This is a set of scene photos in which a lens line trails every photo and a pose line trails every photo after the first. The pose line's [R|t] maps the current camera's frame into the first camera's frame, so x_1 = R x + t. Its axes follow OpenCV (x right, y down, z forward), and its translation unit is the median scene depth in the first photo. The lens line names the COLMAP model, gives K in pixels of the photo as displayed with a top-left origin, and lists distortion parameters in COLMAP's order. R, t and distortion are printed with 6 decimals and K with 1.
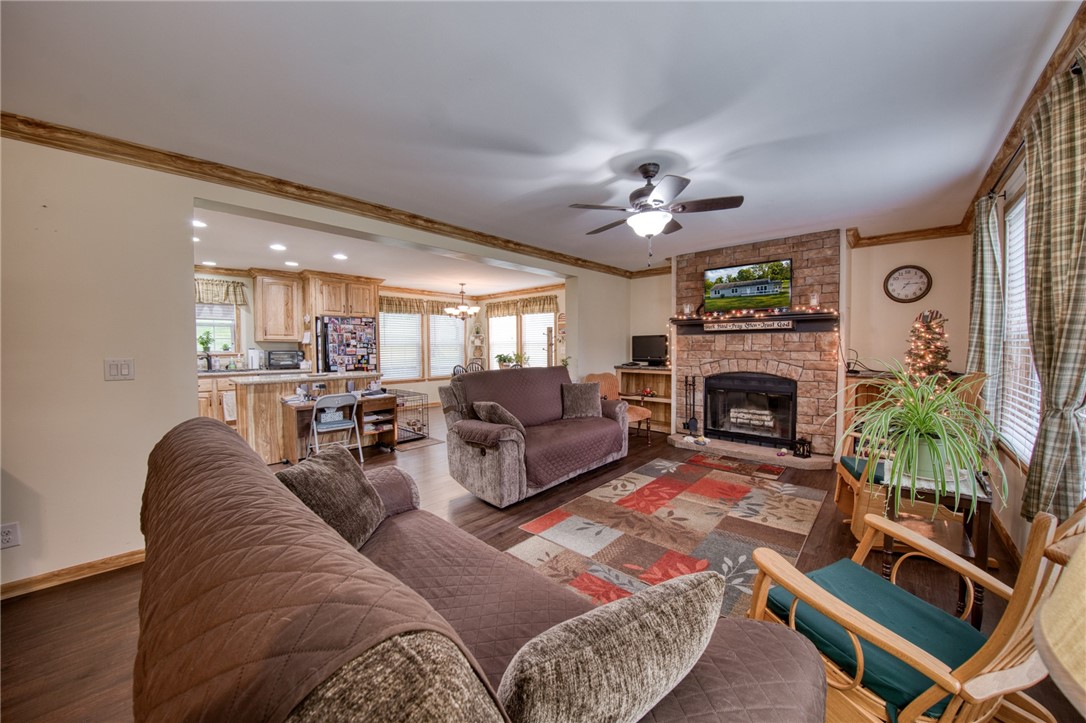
lens RADIAL K [[385.3, 0, 539.0], [0, 385.3, 355.3], [0, 0, 1]] dist [0.010515, -0.024884]
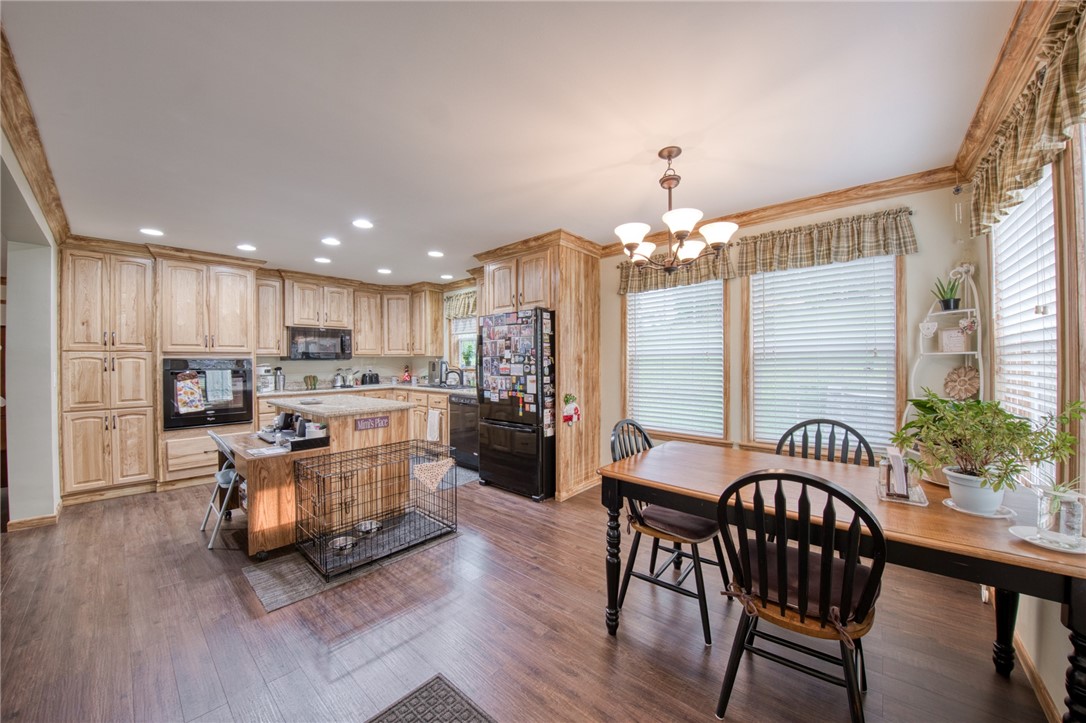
lens RADIAL K [[392.3, 0, 539.6], [0, 392.3, 361.8], [0, 0, 1]] dist [0.001012, -0.000009]
pose [[0.027681, 0.002671, -0.999613, 0.172067], [-0.018319, 0.999830, 0.002164, -0.031778], [0.999449, 0.018252, 0.027725, 1.380005]]
